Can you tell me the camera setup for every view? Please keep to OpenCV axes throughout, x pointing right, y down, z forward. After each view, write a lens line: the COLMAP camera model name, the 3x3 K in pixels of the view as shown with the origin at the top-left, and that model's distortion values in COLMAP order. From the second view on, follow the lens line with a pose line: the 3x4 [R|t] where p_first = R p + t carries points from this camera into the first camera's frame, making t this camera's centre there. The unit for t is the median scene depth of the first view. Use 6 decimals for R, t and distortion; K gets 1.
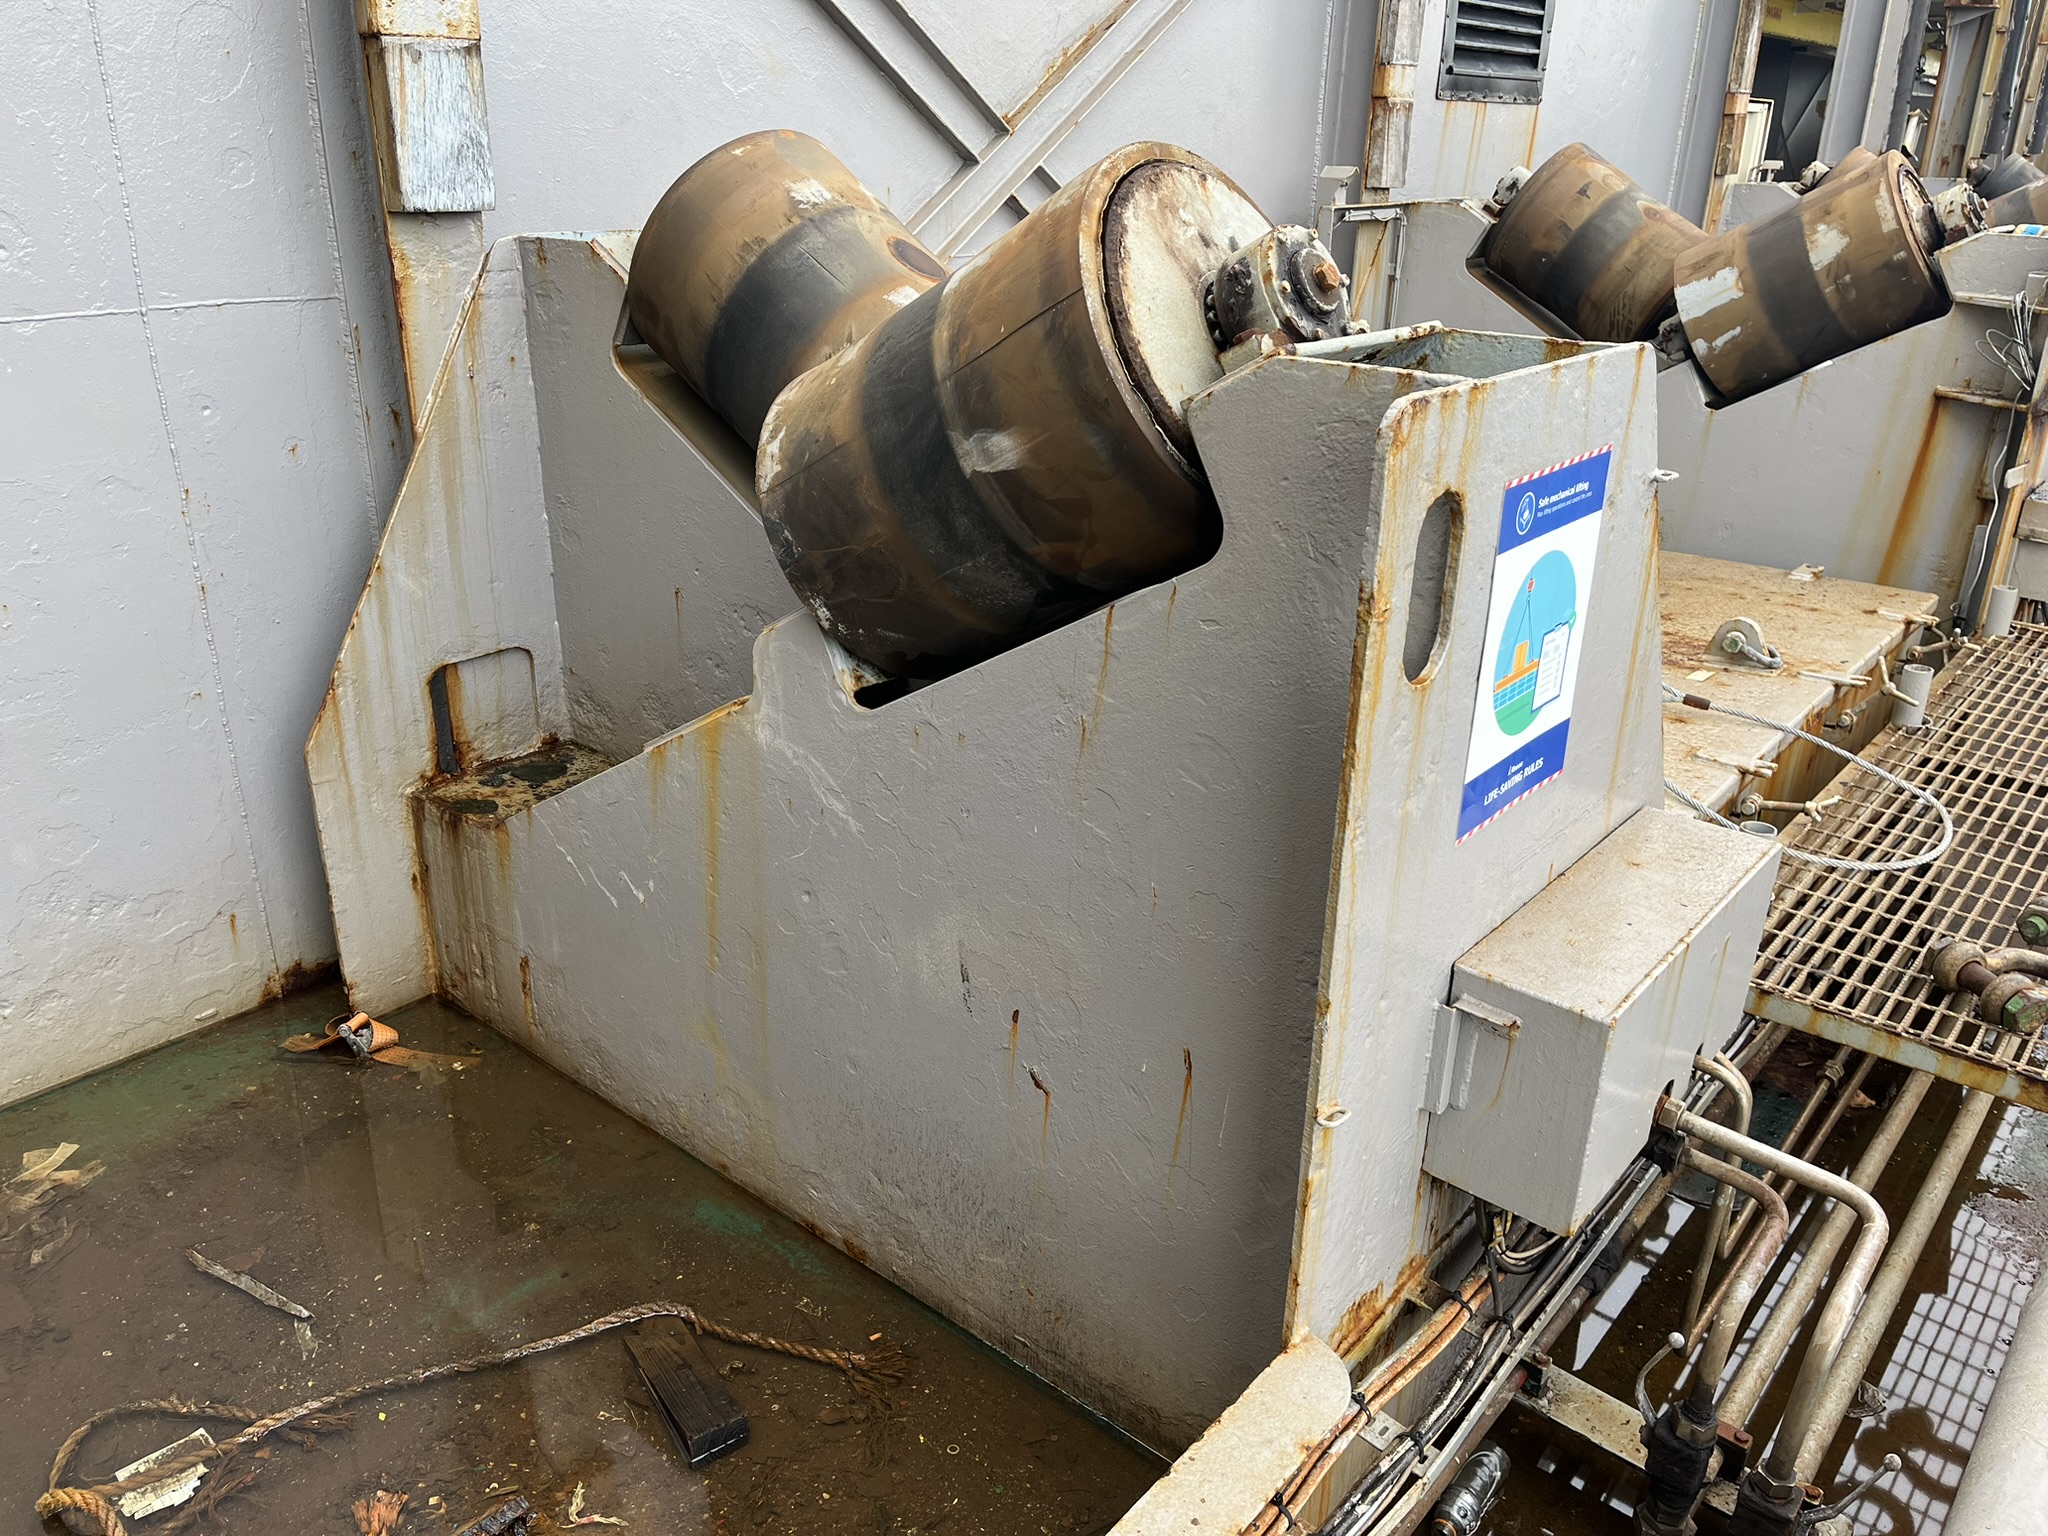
lens RADIAL K [[1546.1, 0, 1025.6], [0, 1546.1, 767.8], [0, 0, 1]] dist [0.063013, -0.087238]
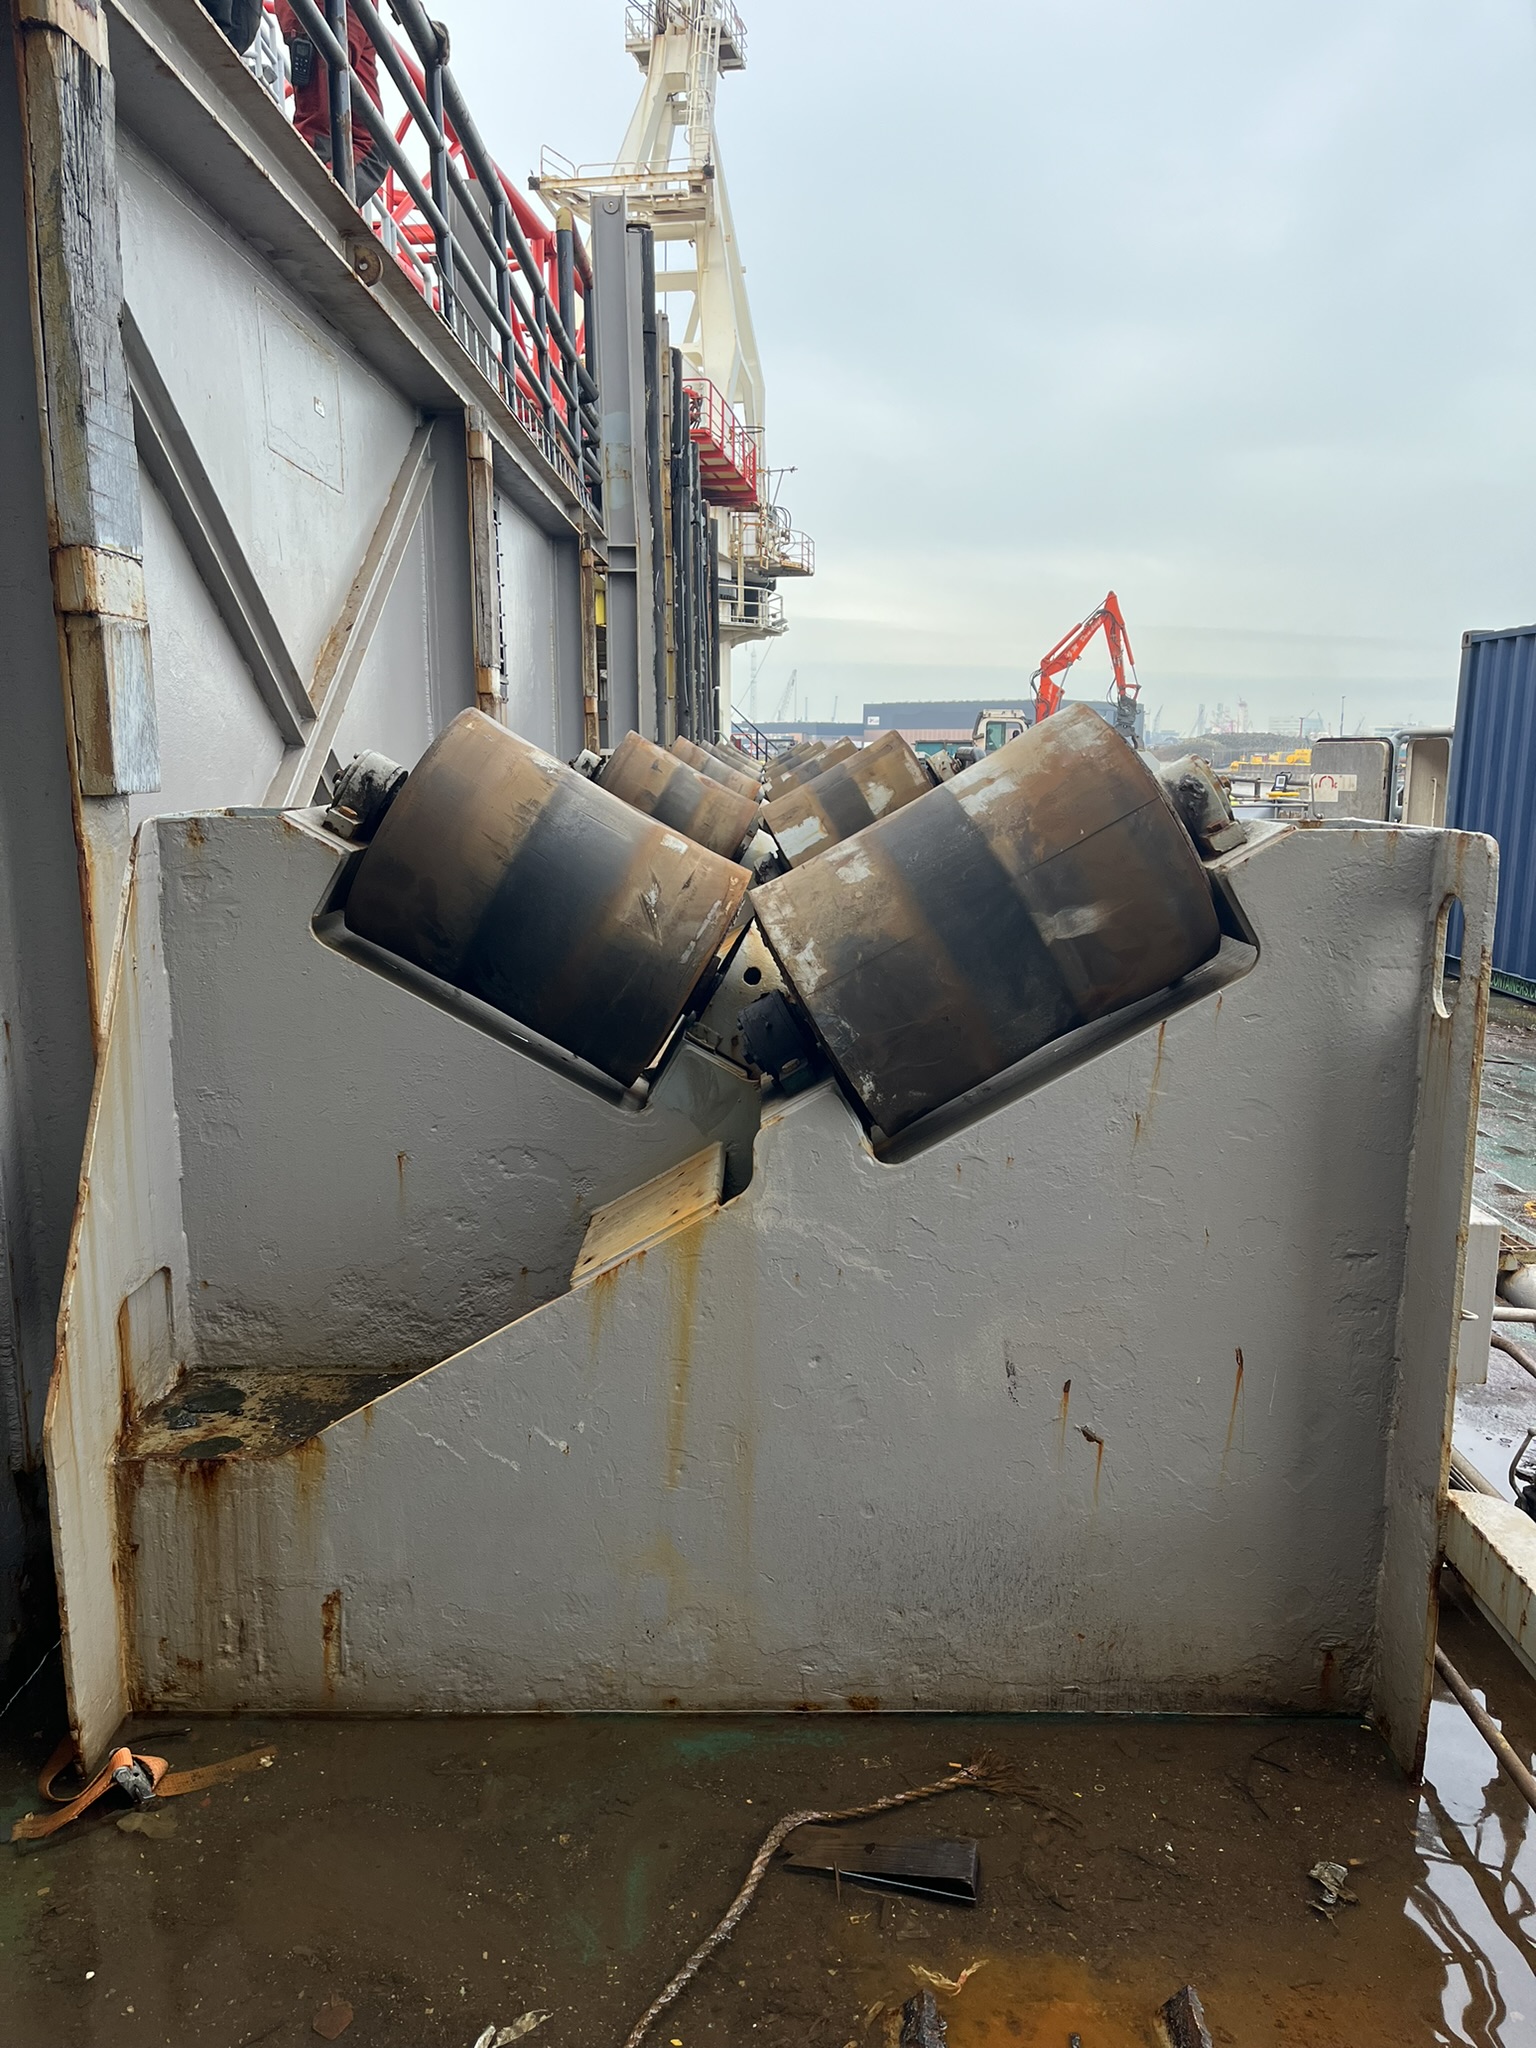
lens RADIAL K [[1546.1, 0, 772.9], [0, 1546.1, 1028.5], [0, 0, 1]] dist [0.063013, -0.087238]
pose [[0.764033, -0.133809, 0.631149, -0.843273], [0.257945, 0.960023, -0.108721, -0.031771], [-0.591369, 0.245868, 0.768005, 0.128140]]
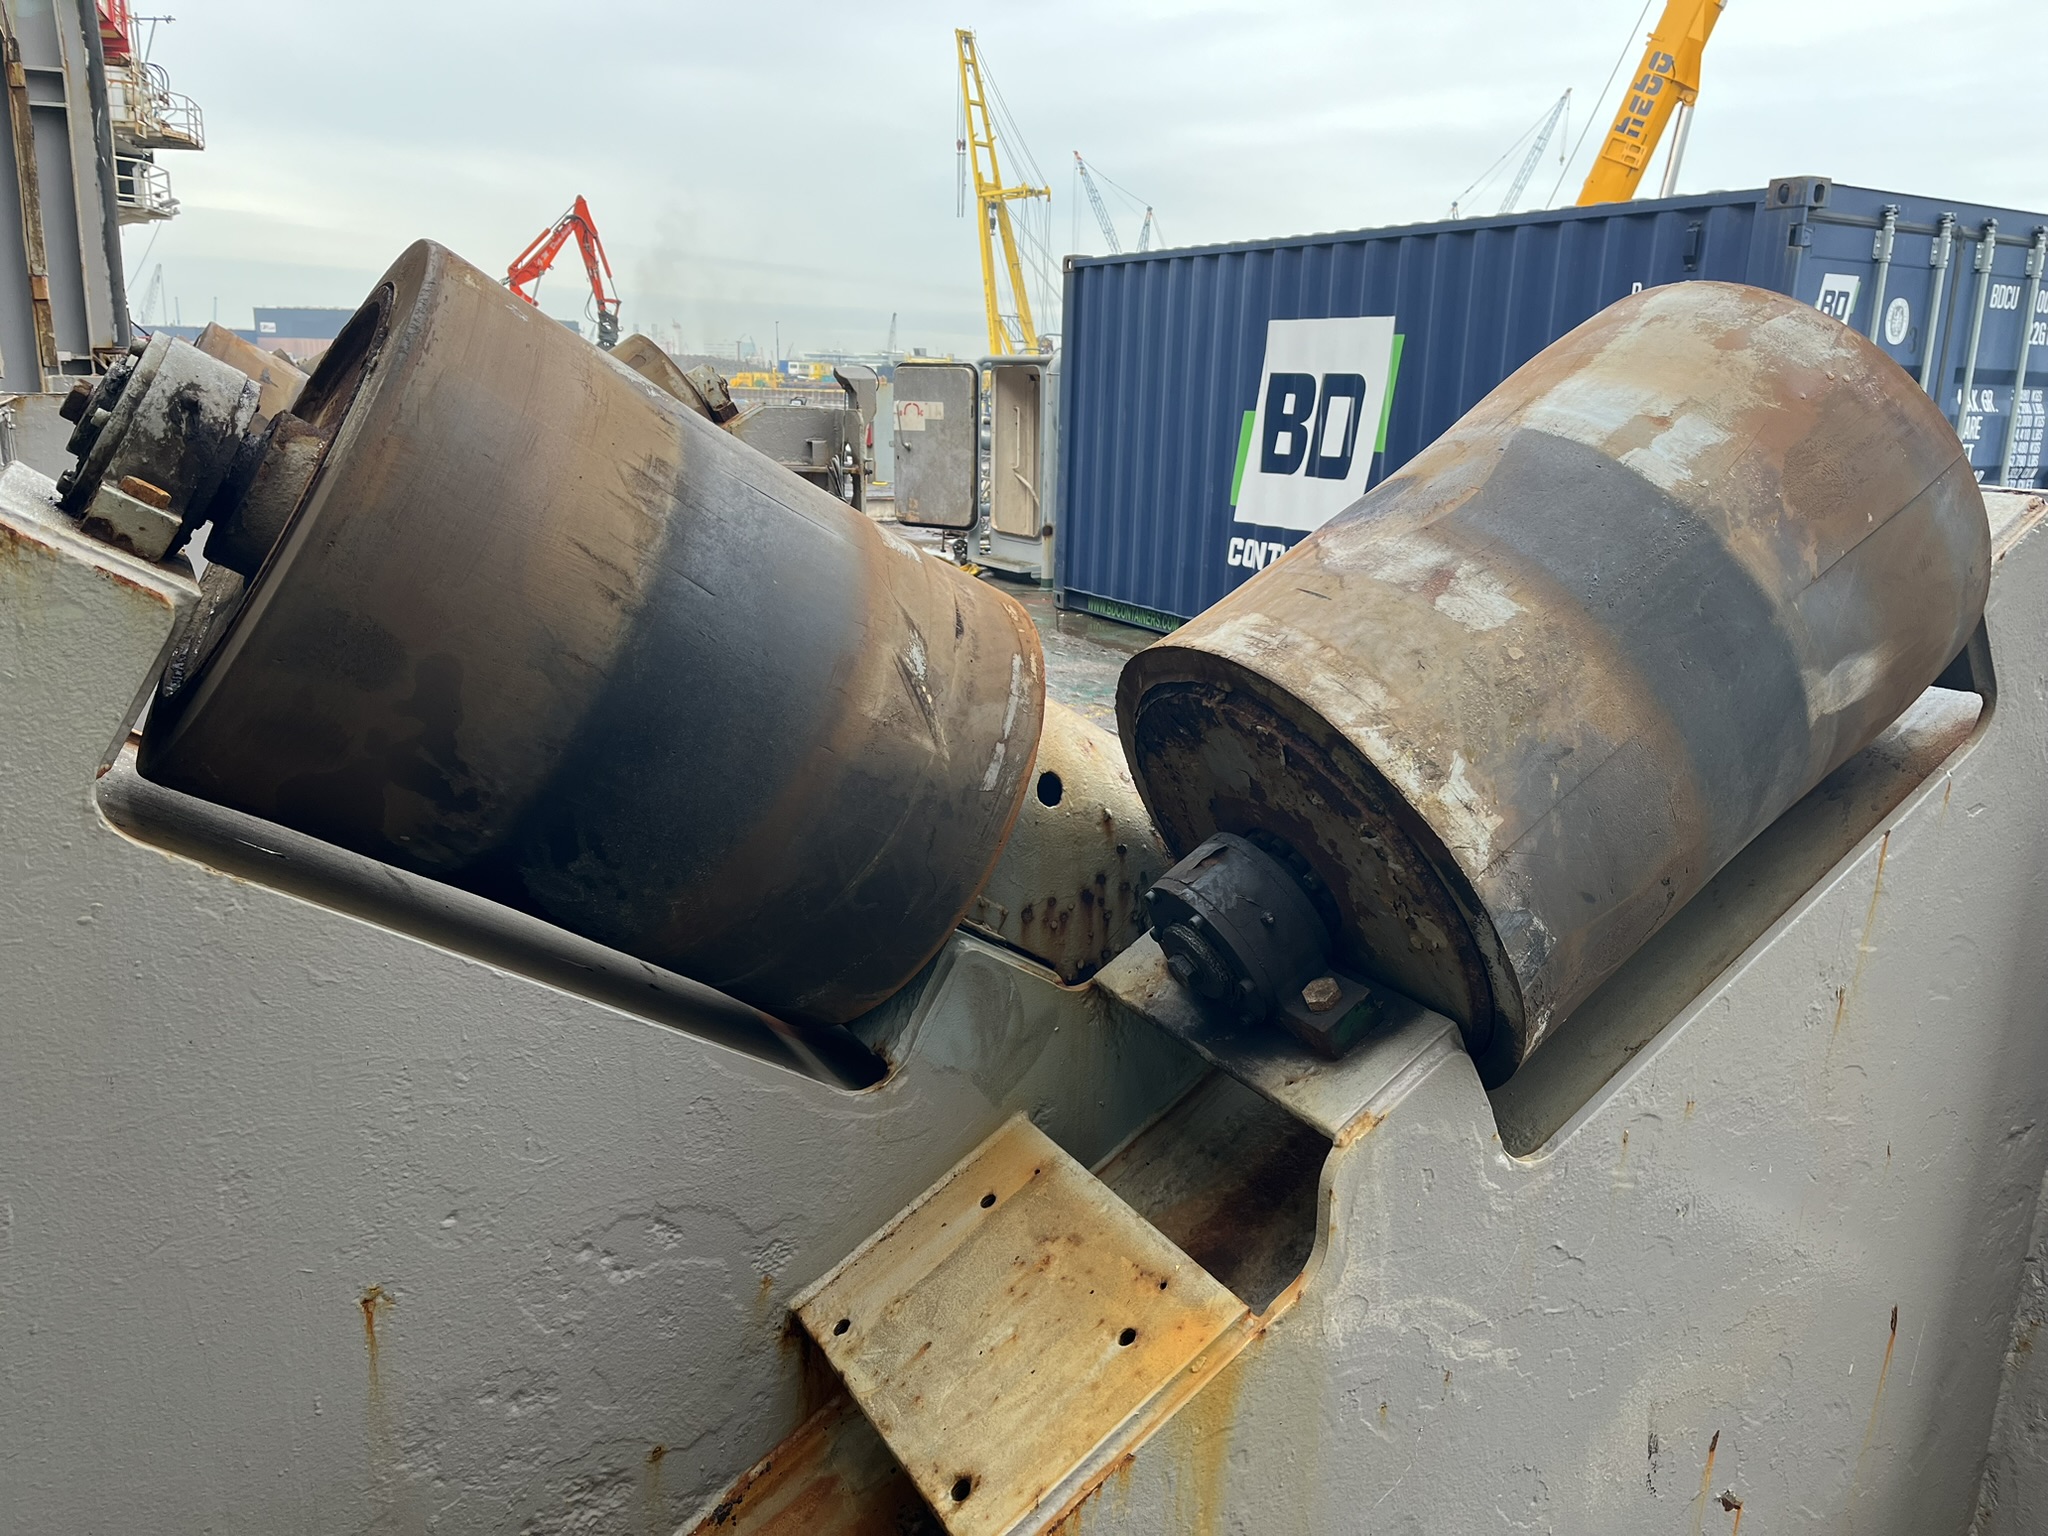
lens RADIAL K [[1546.1, 0, 1020.9], [0, 1546.1, 748.9], [0, 0, 1]] dist [0.063013, -0.087238]
pose [[0.358706, -0.229809, 0.904720, -0.658287], [0.342746, 0.933946, 0.101340, -0.303063], [-0.868248, 0.273738, 0.413778, 0.827549]]
